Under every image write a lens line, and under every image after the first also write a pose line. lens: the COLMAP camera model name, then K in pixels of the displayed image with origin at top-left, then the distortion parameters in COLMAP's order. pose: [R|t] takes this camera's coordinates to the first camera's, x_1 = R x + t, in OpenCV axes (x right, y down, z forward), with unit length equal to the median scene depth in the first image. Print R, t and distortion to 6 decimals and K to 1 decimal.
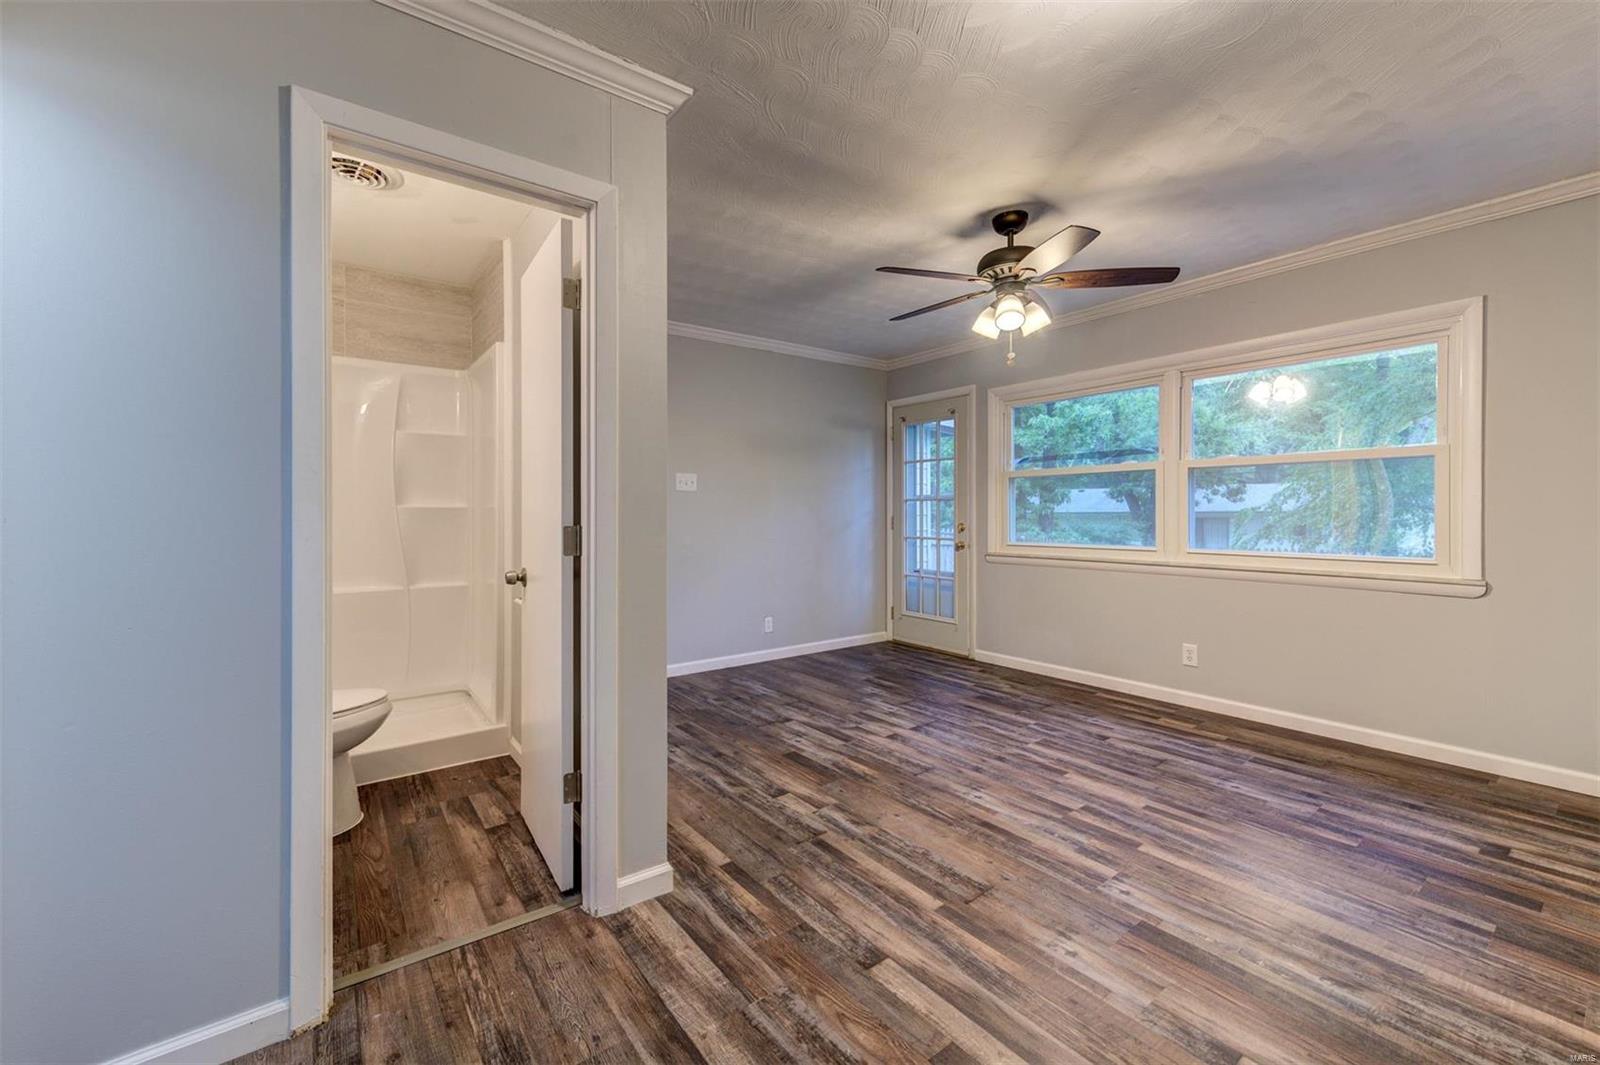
lens RADIAL K [[638.3, 0, 794.7], [0, 638.3, 514.8], [0, 0, 1]] dist [0.001233, 0.000175]
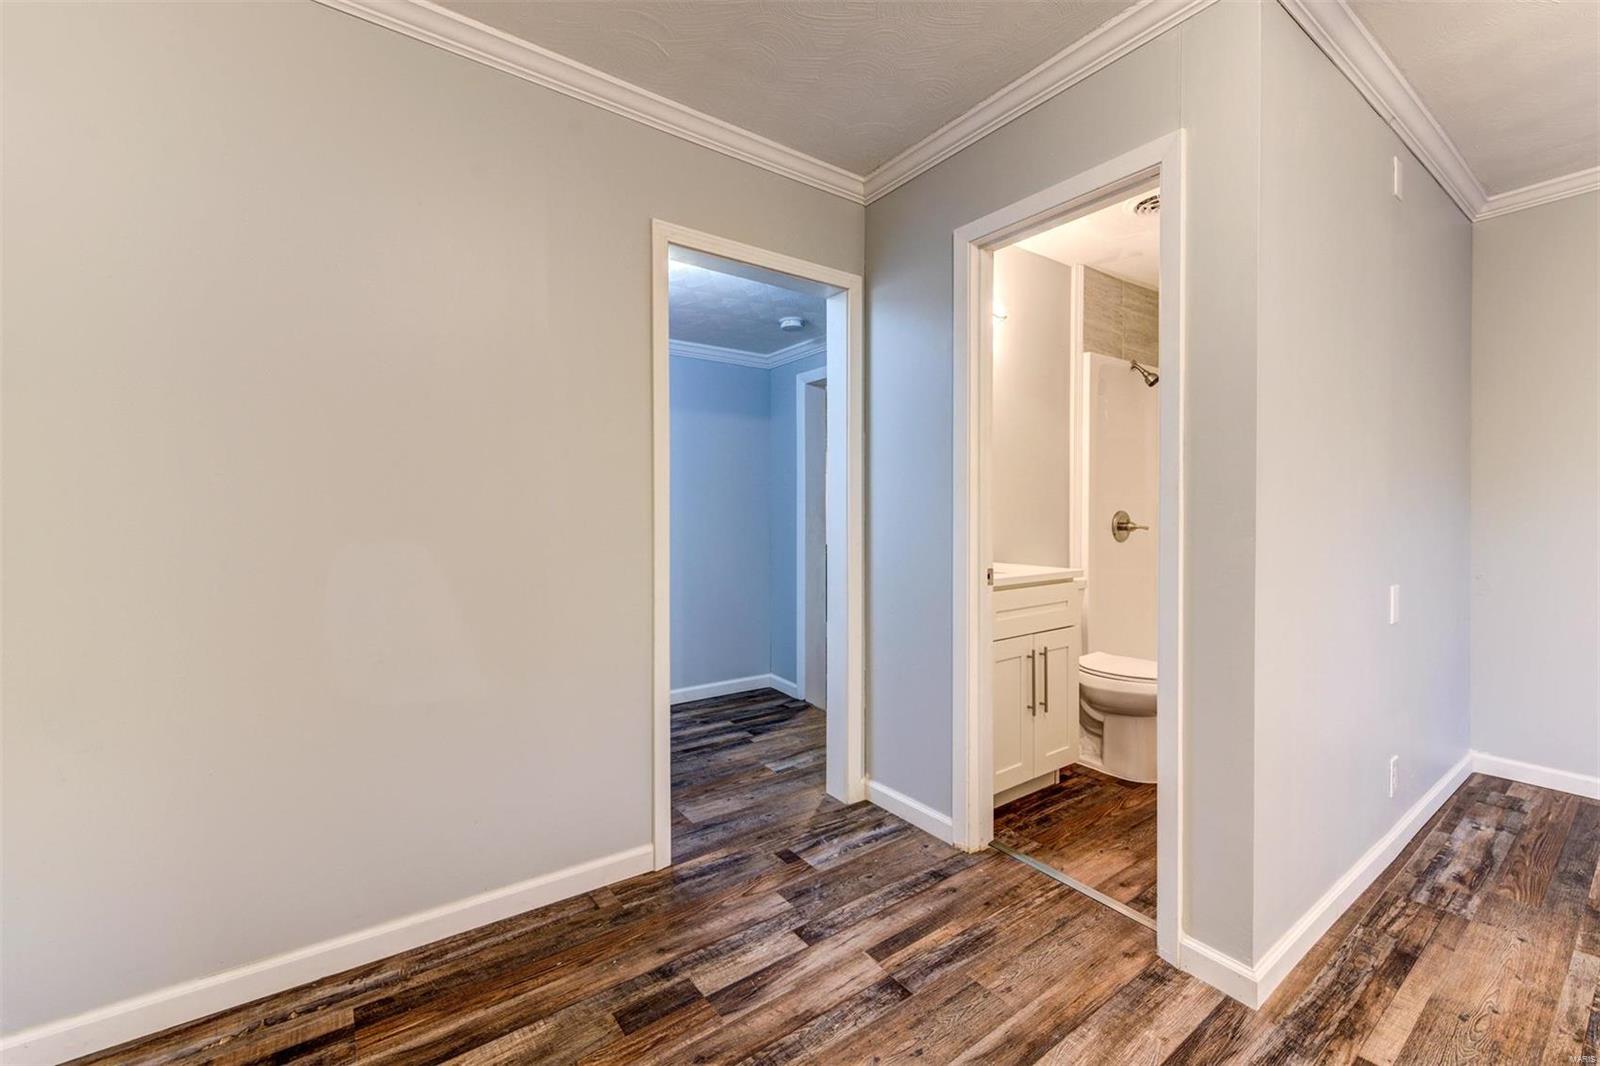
lens RADIAL K [[652.5, 0, 804.3], [0, 652.5, 524.2], [0, 0, 1]] dist [0.001893, 0.000087]
pose [[-0.009435, 0.022978, -0.999691, 0.614366], [0.001046, 0.999736, 0.022970, -0.001948], [0.999955, -0.000829, -0.009457, 0.512661]]
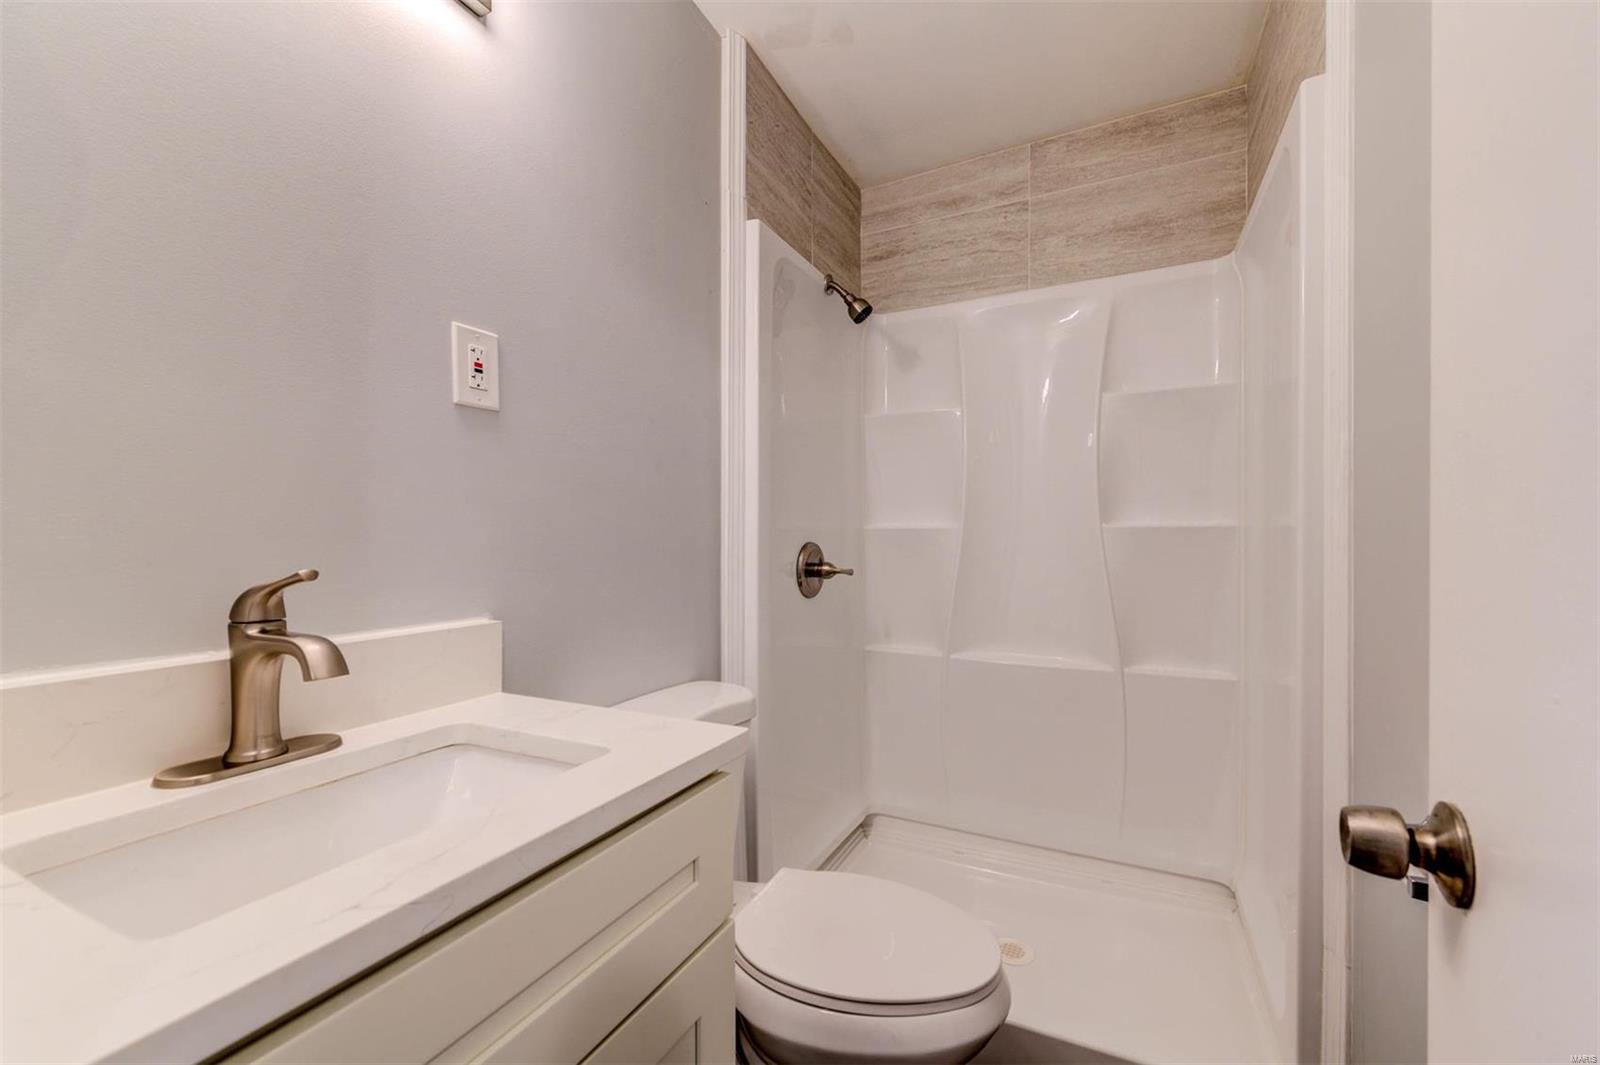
lens RADIAL K [[642.6, 0, 805.3], [0, 642.6, 536.9], [0, 0, 1]] dist [0.000800, 0.000025]
pose [[0.460843, 0.006234, -0.887460, -0.452810], [-0.003941, 0.999980, 0.004978, -0.010452], [0.887473, 0.001204, 0.460858, 0.962122]]
